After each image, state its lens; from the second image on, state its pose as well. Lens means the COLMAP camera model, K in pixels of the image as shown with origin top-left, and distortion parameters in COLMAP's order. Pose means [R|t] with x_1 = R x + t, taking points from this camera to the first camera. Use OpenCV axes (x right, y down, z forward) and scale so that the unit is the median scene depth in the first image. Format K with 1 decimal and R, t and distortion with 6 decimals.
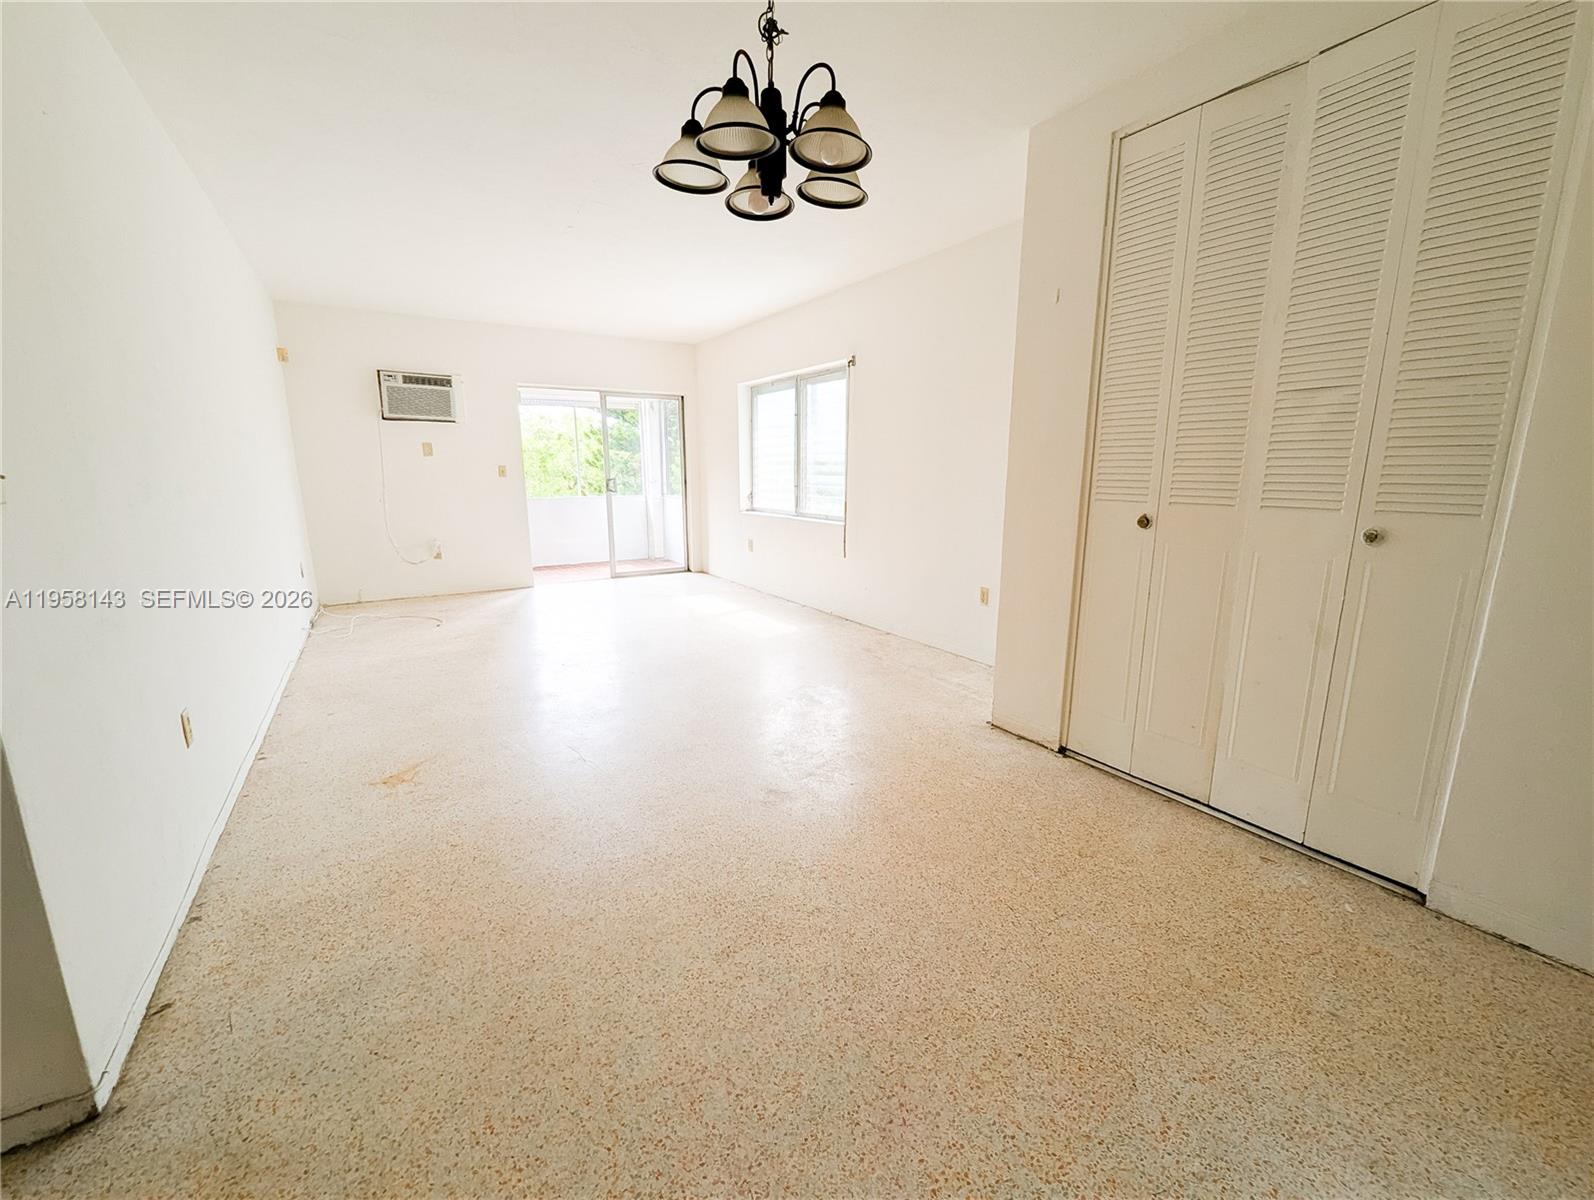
lens RADIAL K [[663.6, 0, 796.2], [0, 663.6, 600.2], [0, 0, 1]] dist [0.002438, -0.000832]
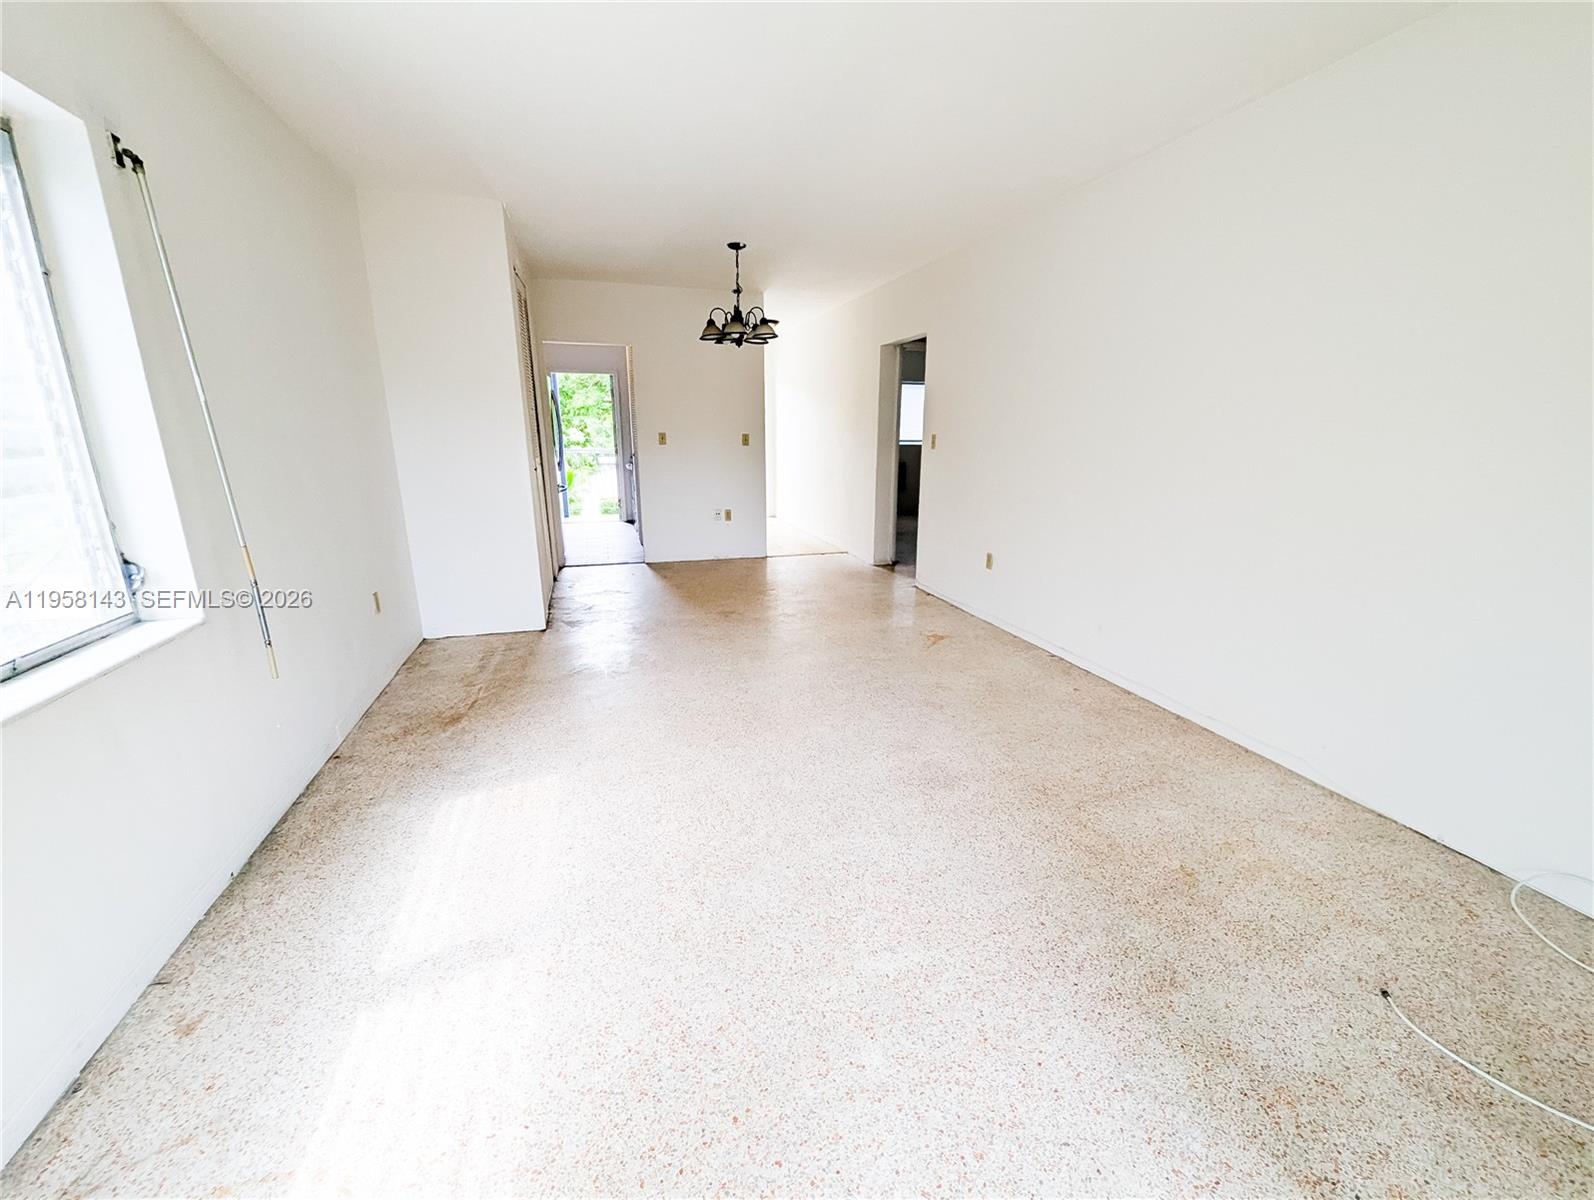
lens RADIAL K [[663.6, 0, 797.2], [0, 663.6, 601.9], [0, 0, 1]] dist [0.002438, -0.000832]
pose [[-0.967014, -0.066374, 0.245922, -0.447330], [0.048967, 0.899008, 0.435187, -0.357761], [-0.249971, 0.432874, -0.866103, 1.651903]]
